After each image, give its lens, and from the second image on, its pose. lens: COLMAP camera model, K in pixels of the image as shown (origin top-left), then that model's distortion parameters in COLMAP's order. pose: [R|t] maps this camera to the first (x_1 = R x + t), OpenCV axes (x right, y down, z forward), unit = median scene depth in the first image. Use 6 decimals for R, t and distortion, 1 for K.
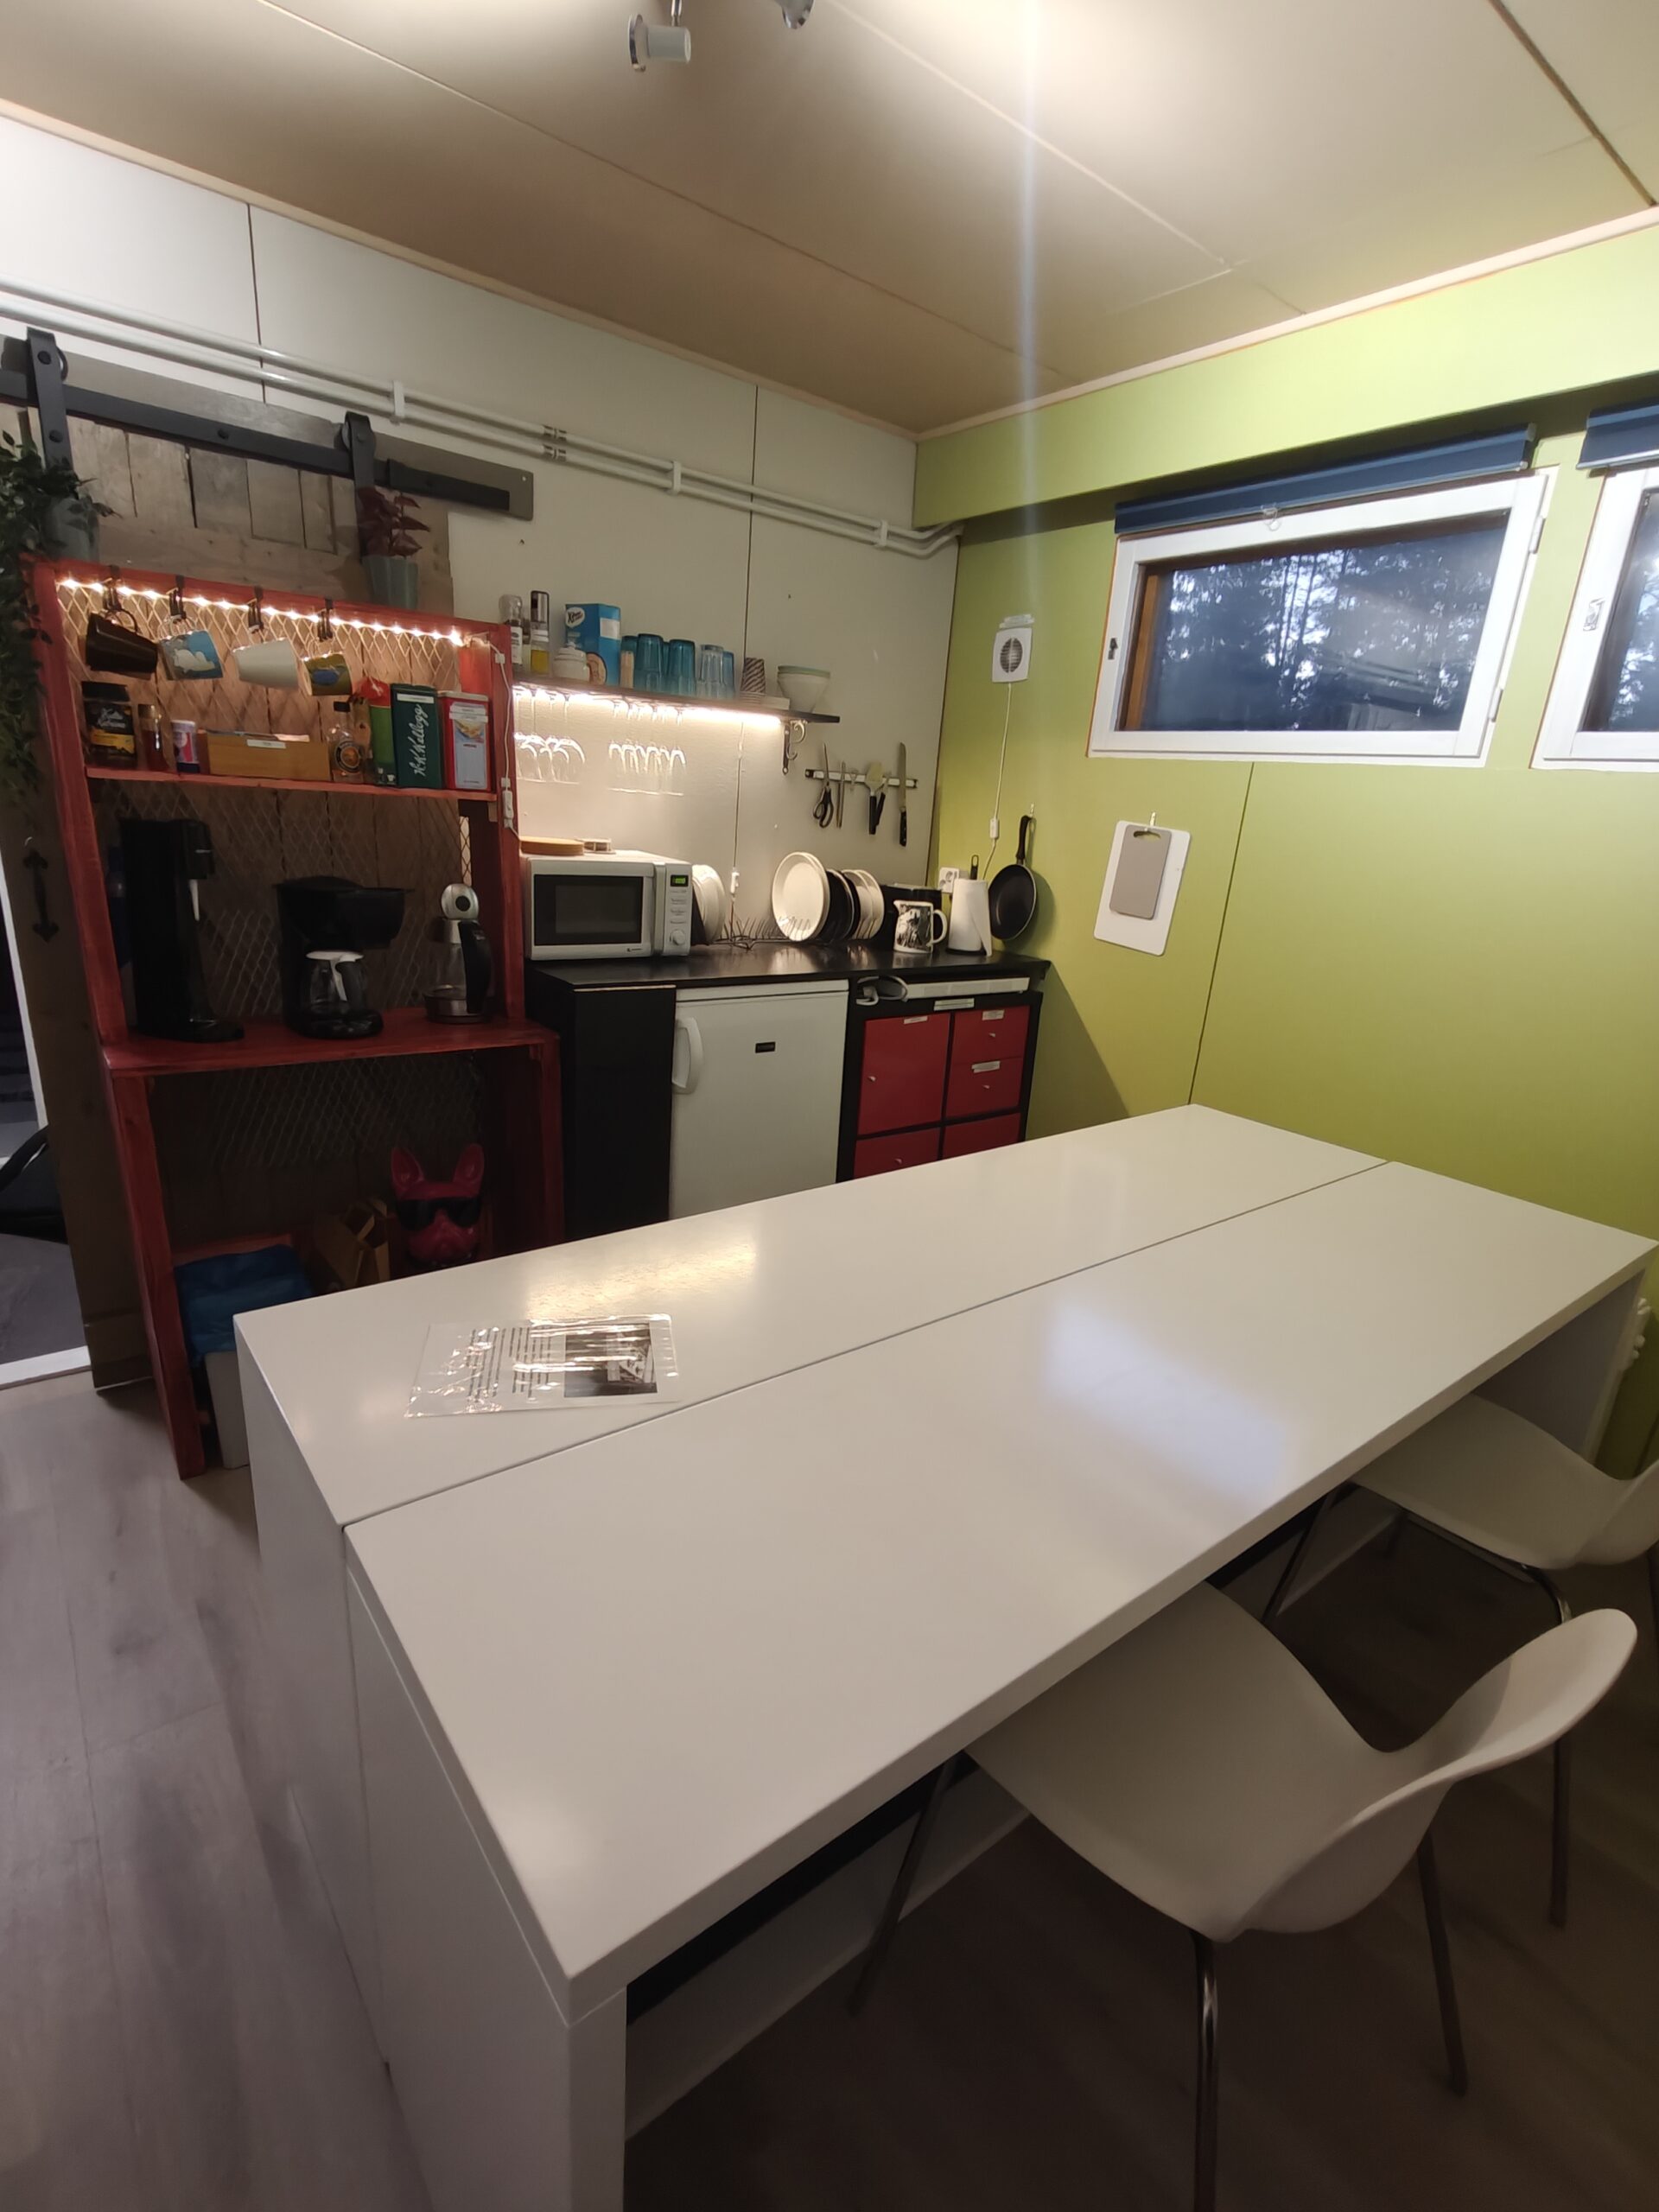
lens RADIAL K [[1032.0, 0, 823.8], [0, 1032.0, 1126.7], [0, 0, 1]] dist [0.003594, 0.001004]
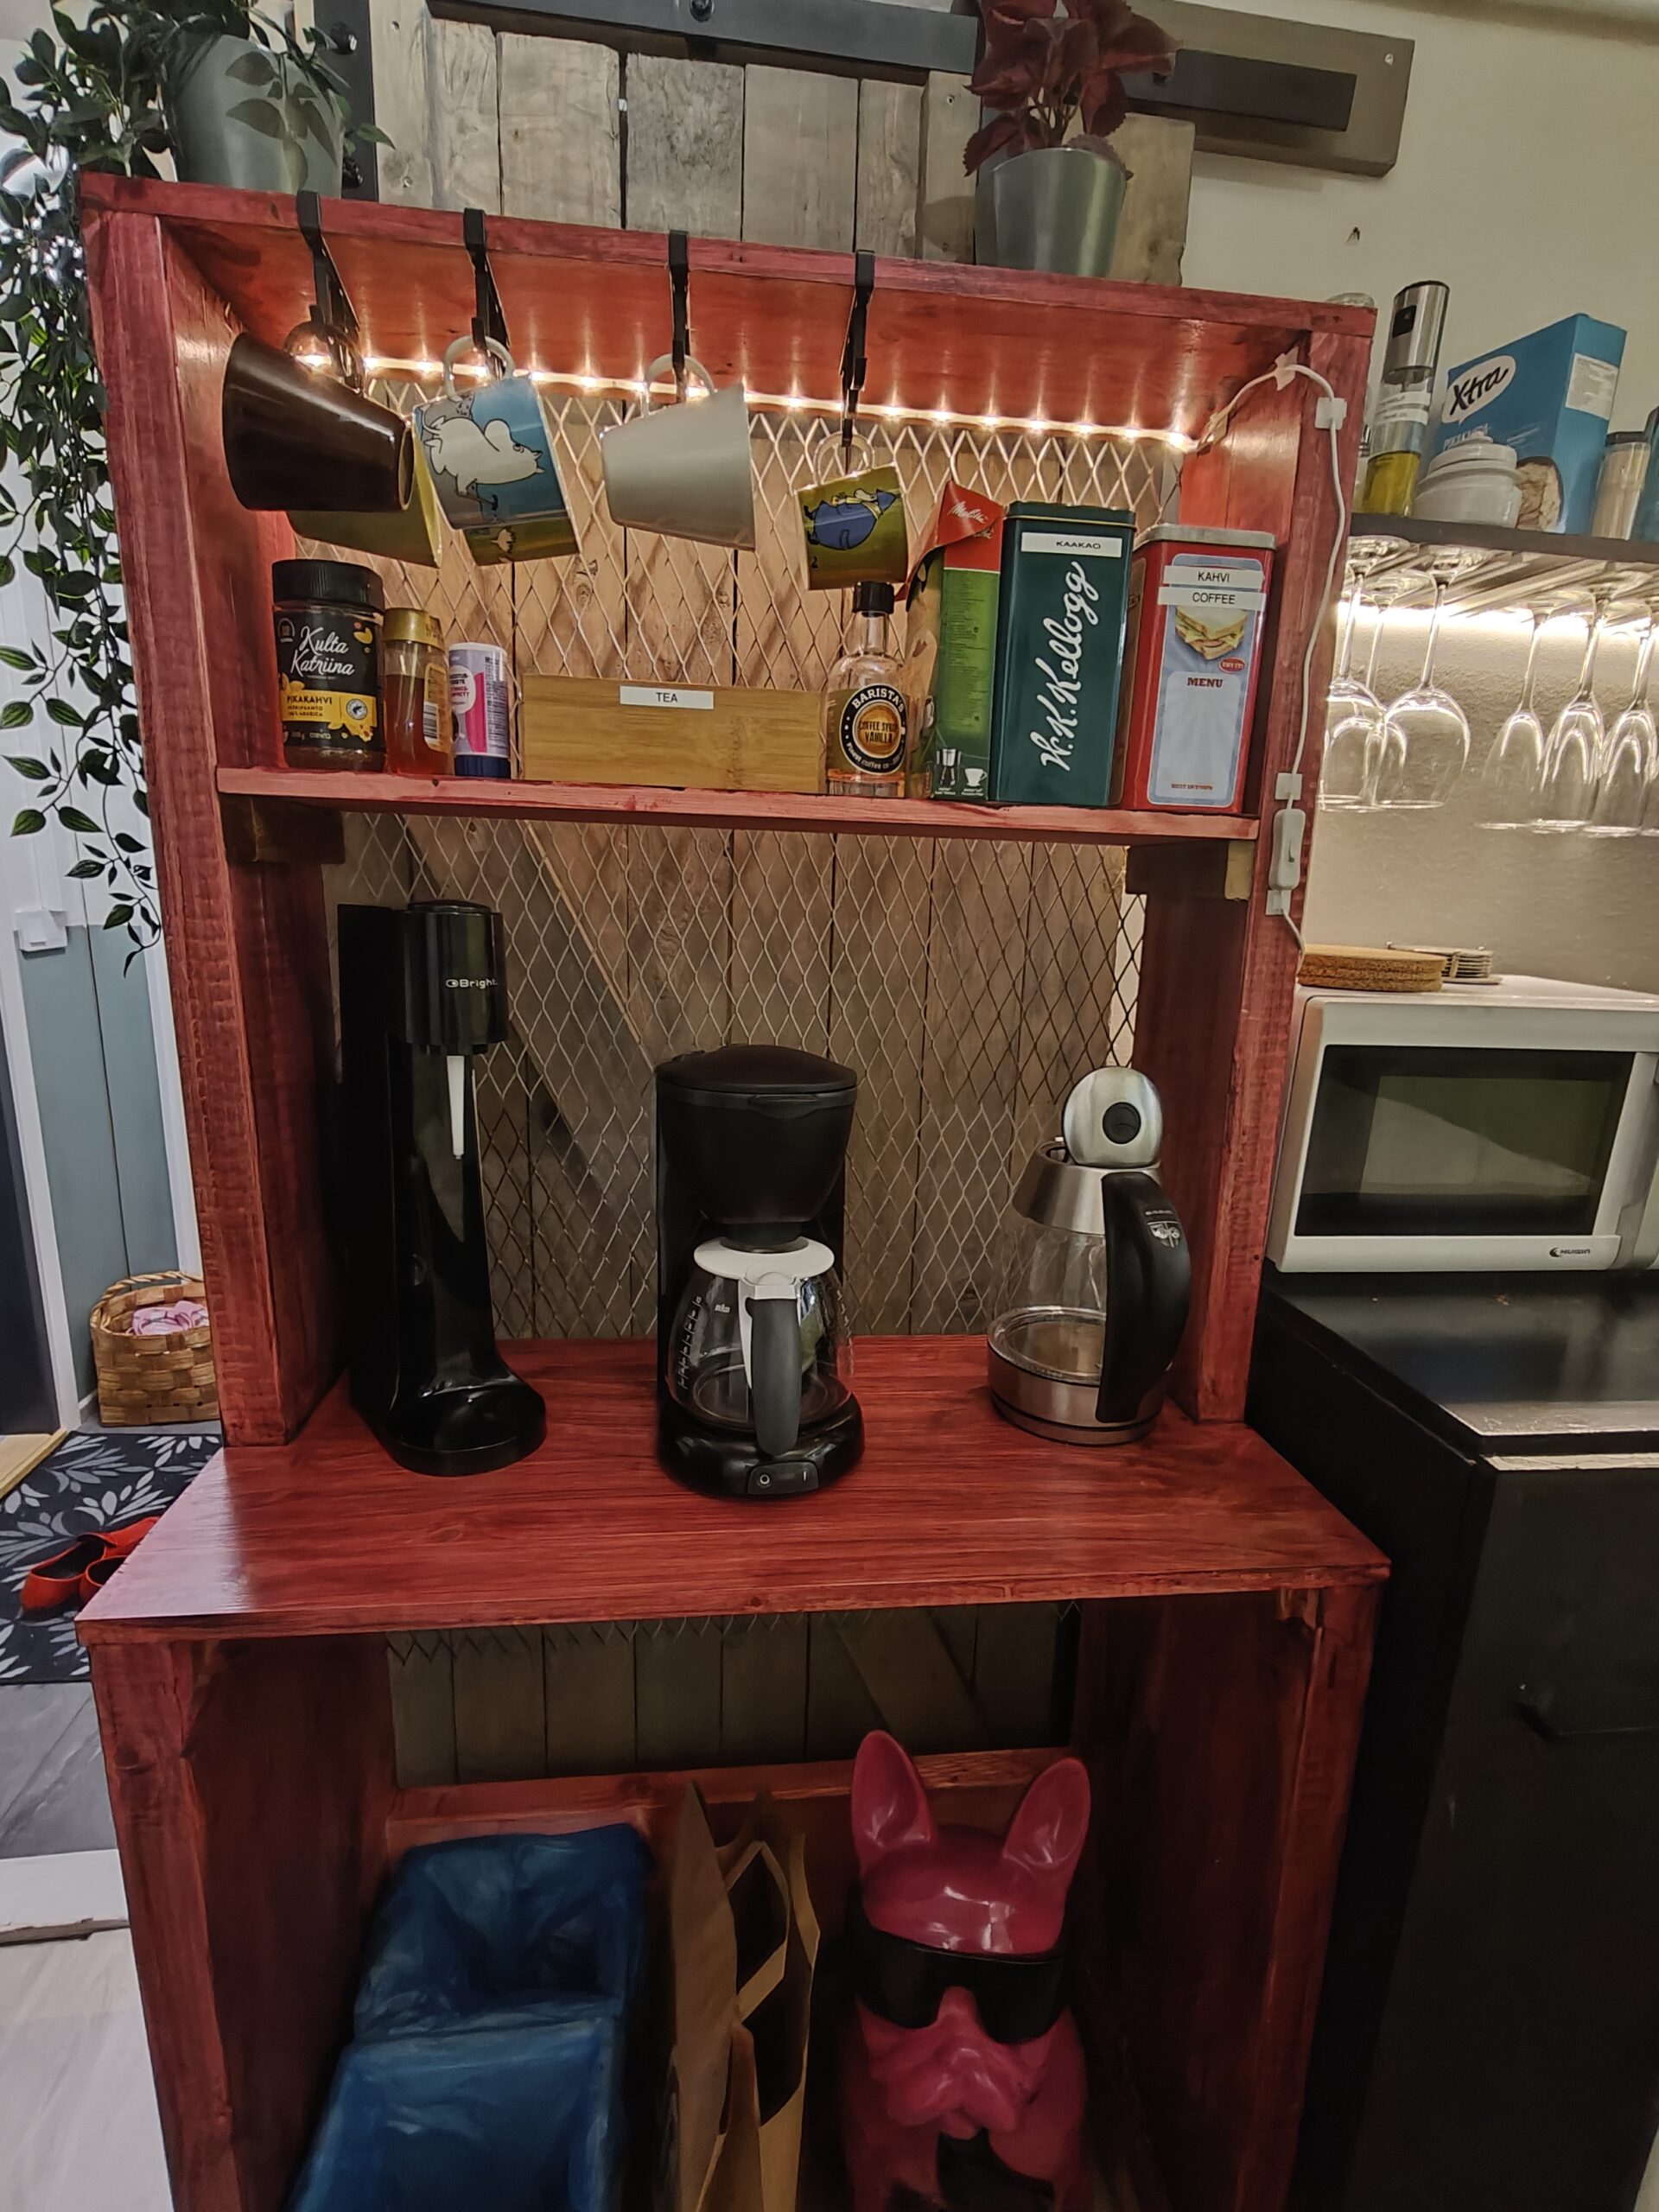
lens RADIAL K [[1032.0, 0, 815.3], [0, 1032.0, 1110.9], [0, 0, 1]] dist [0.003594, 0.001004]
pose [[0.855137, 0.074096, -0.513080, -0.266239], [-0.136222, 0.987069, -0.084492, -0.181712], [0.500185, 0.142145, 0.854172, 0.662971]]
